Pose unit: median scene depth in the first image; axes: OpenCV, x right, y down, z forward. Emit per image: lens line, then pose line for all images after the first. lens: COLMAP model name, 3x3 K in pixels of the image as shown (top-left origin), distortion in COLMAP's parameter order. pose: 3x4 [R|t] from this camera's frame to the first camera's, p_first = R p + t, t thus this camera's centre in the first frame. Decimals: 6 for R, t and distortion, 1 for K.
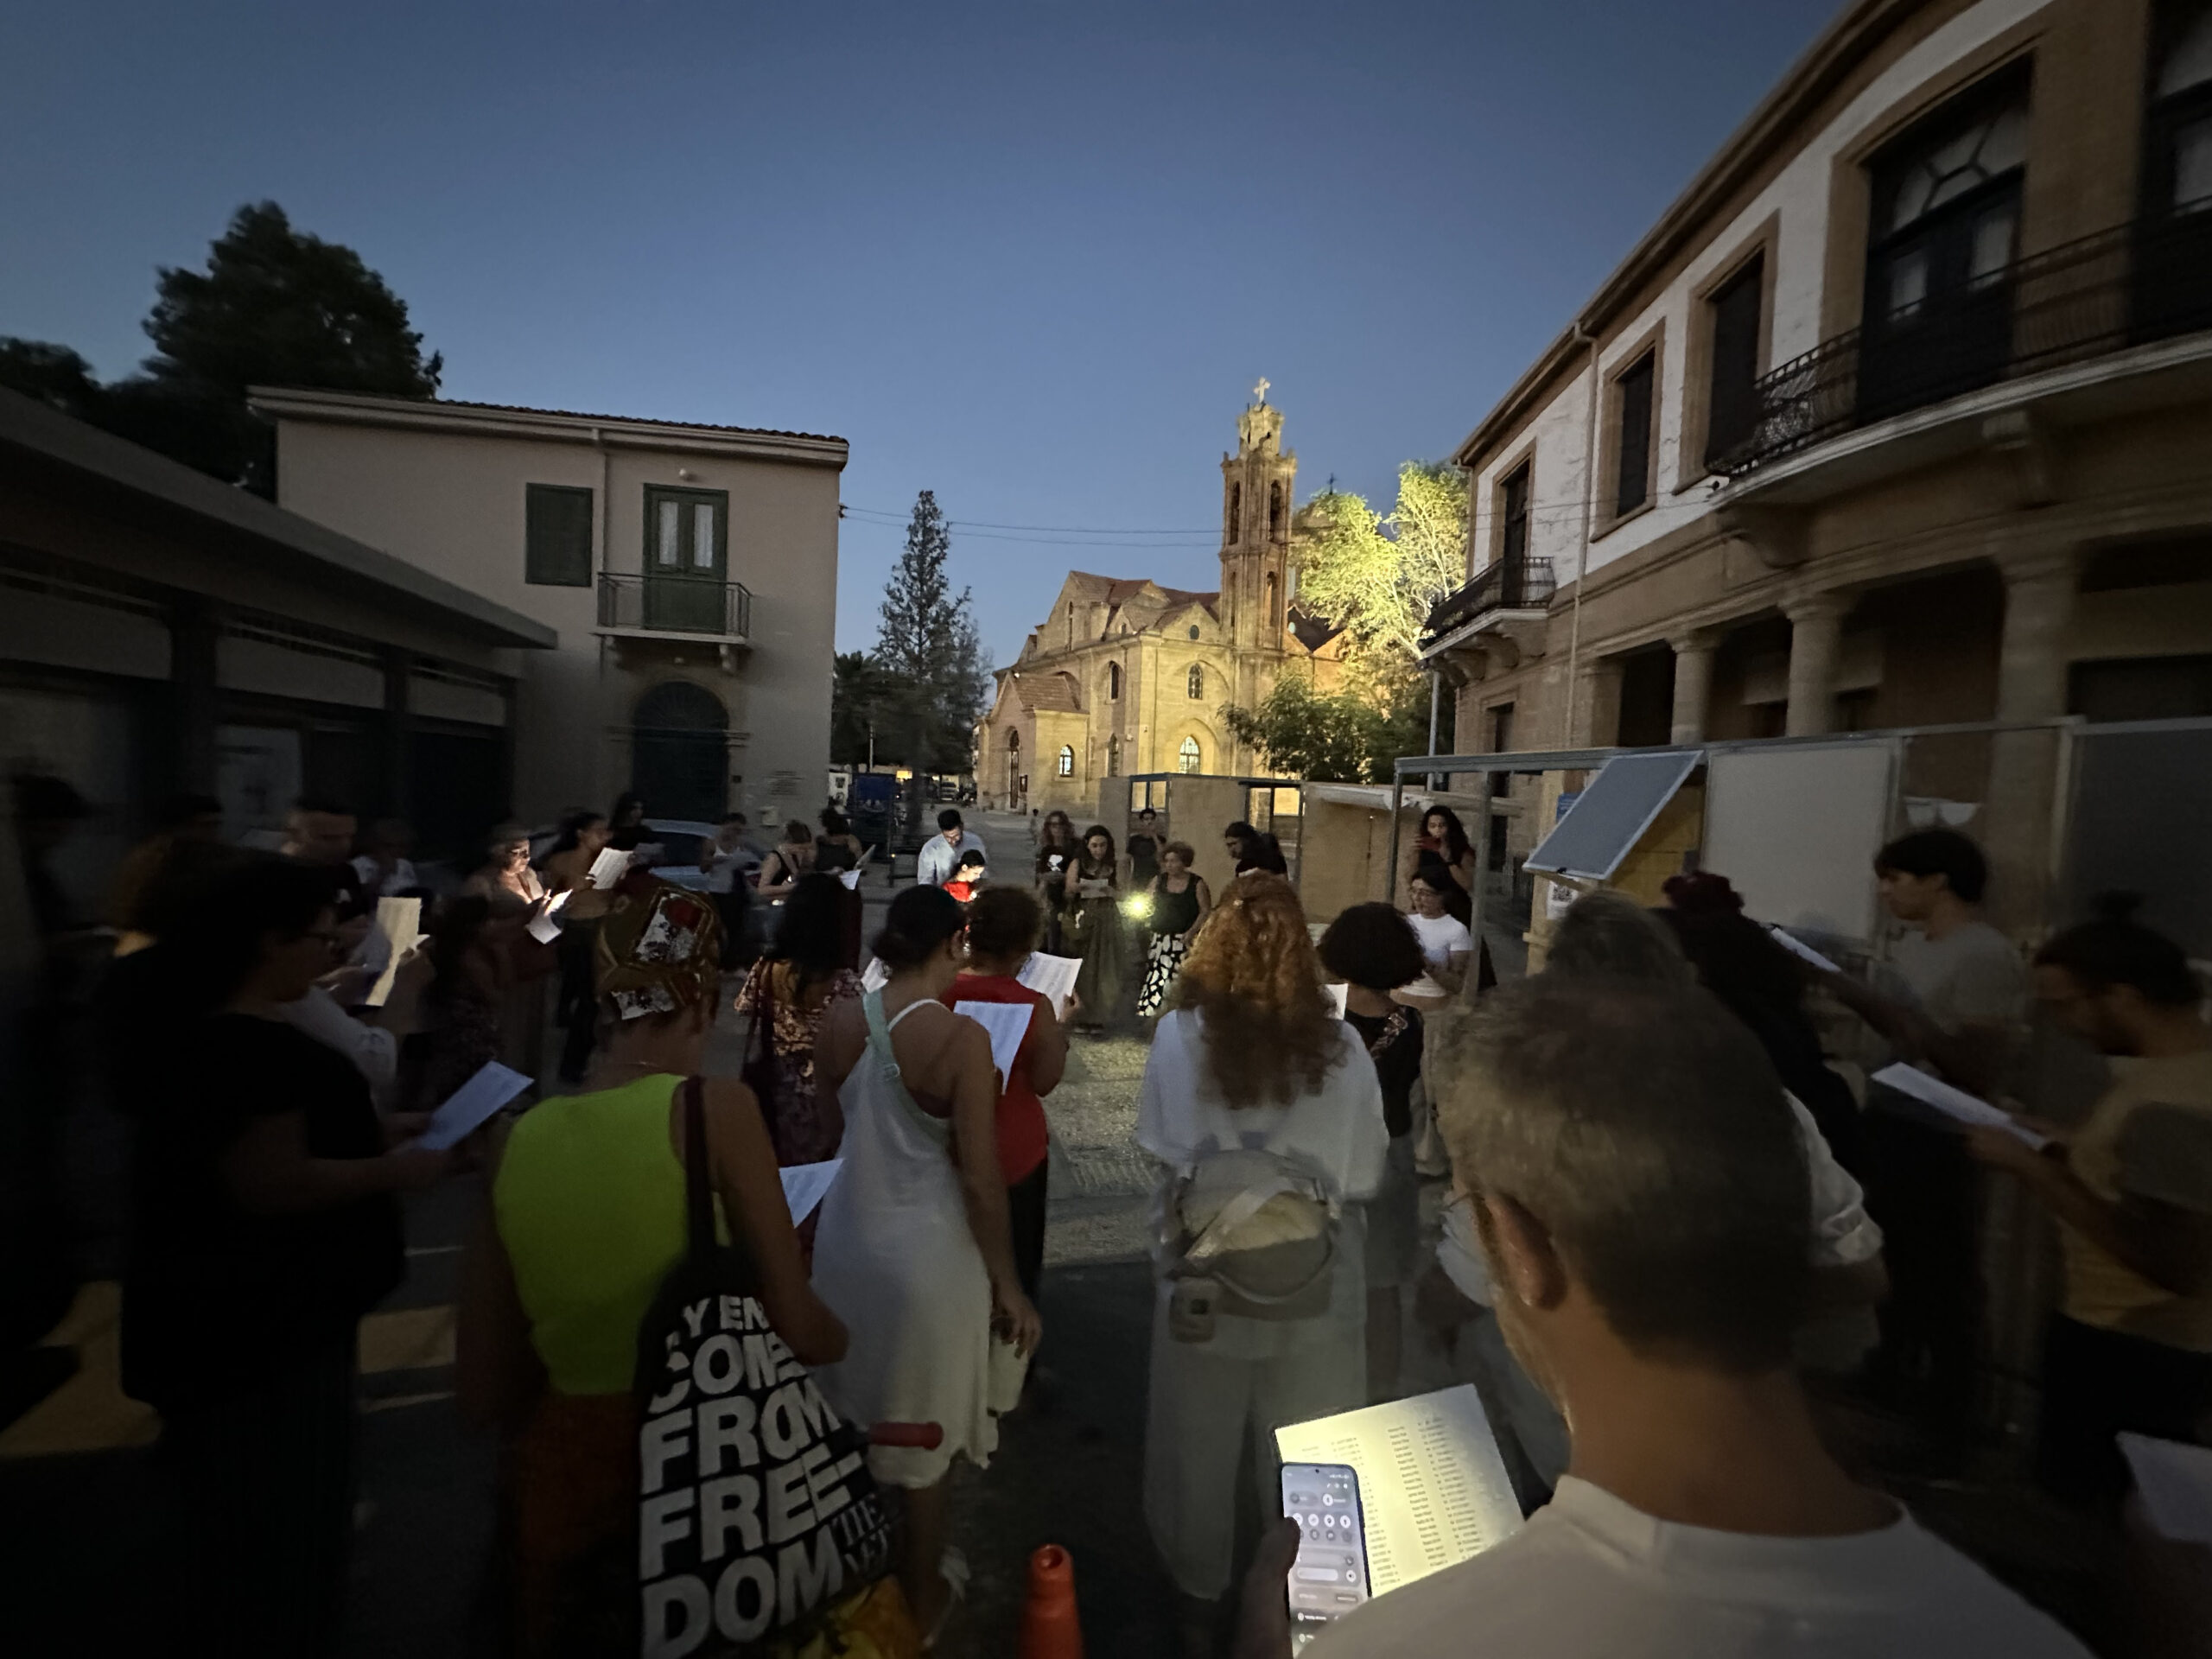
lens RADIAL K [[892.0, 0, 1111.0], [0, 892.0, 828.9], [0, 0, 1]] dist [0.001593, -0.000353]
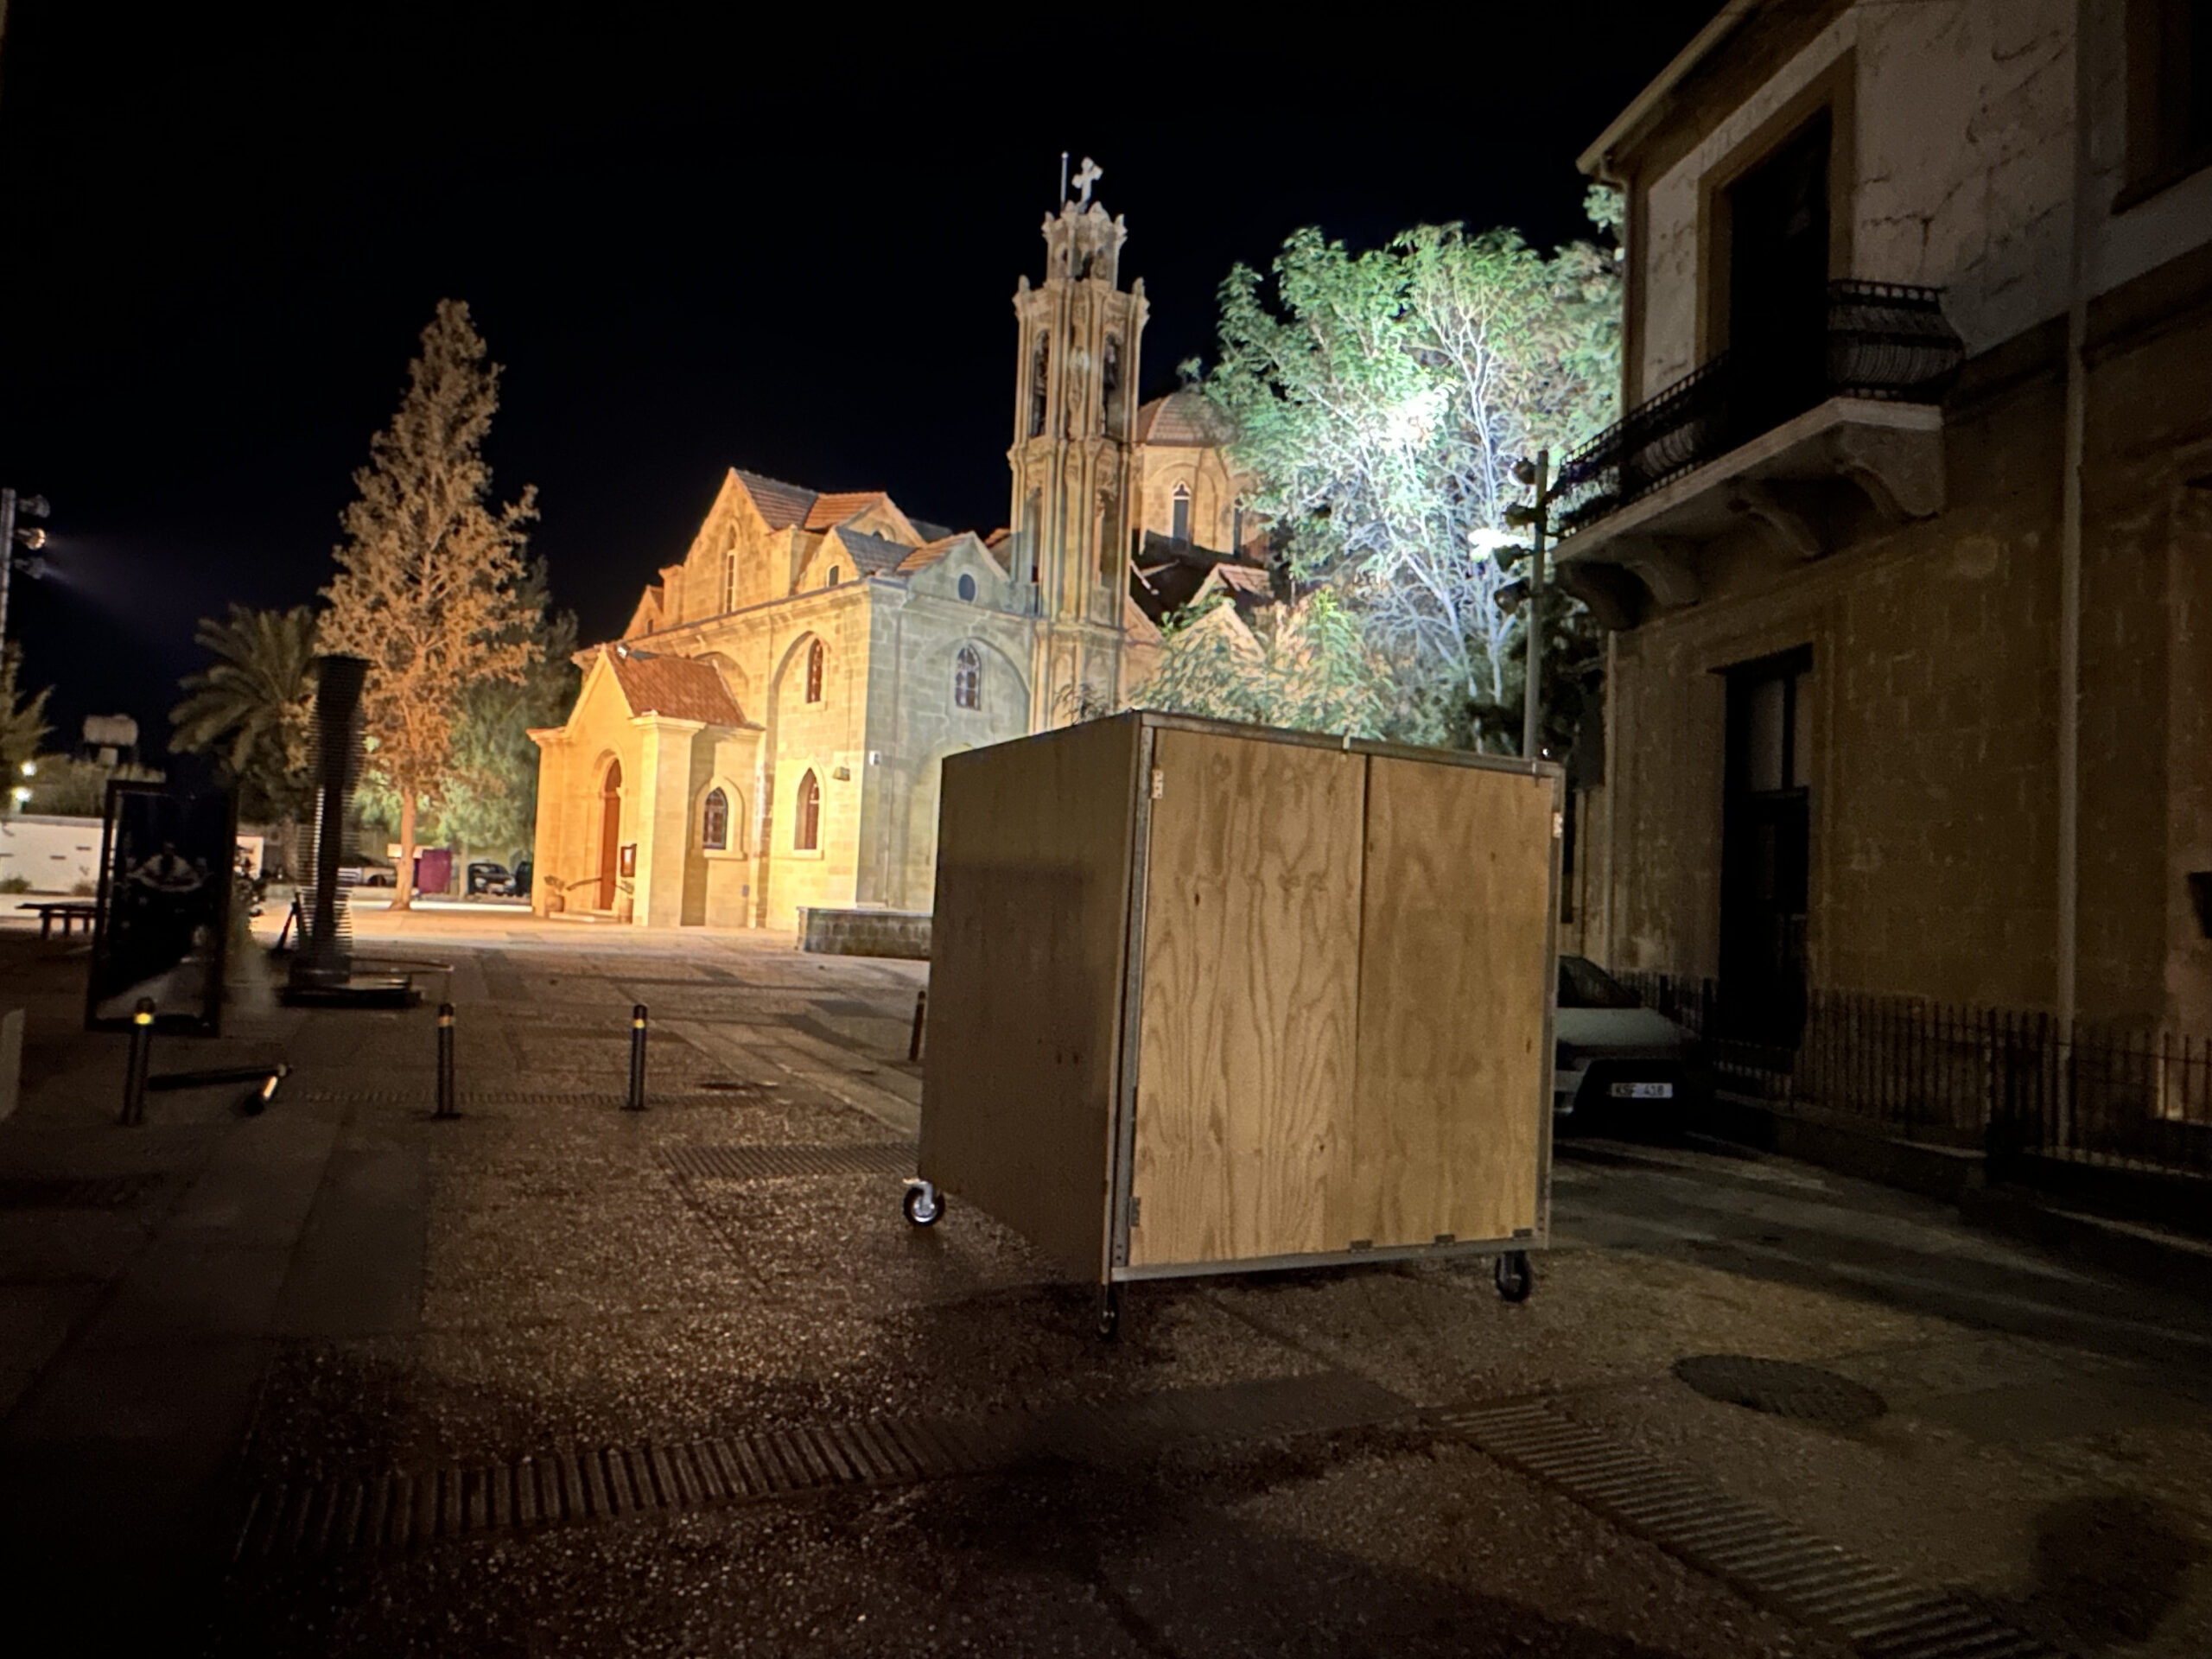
lens RADIAL K [[1394.8, 0, 1102.2], [0, 1394.8, 825.3], [0, 0, 1]] dist [-0.002242, 0.001658]
pose [[0.975368, 0.023167, 0.219362, -0.027364], [-0.002806, 0.995692, -0.092679, 0.007596], [-0.220564, 0.089781, 0.971232, 0.534740]]
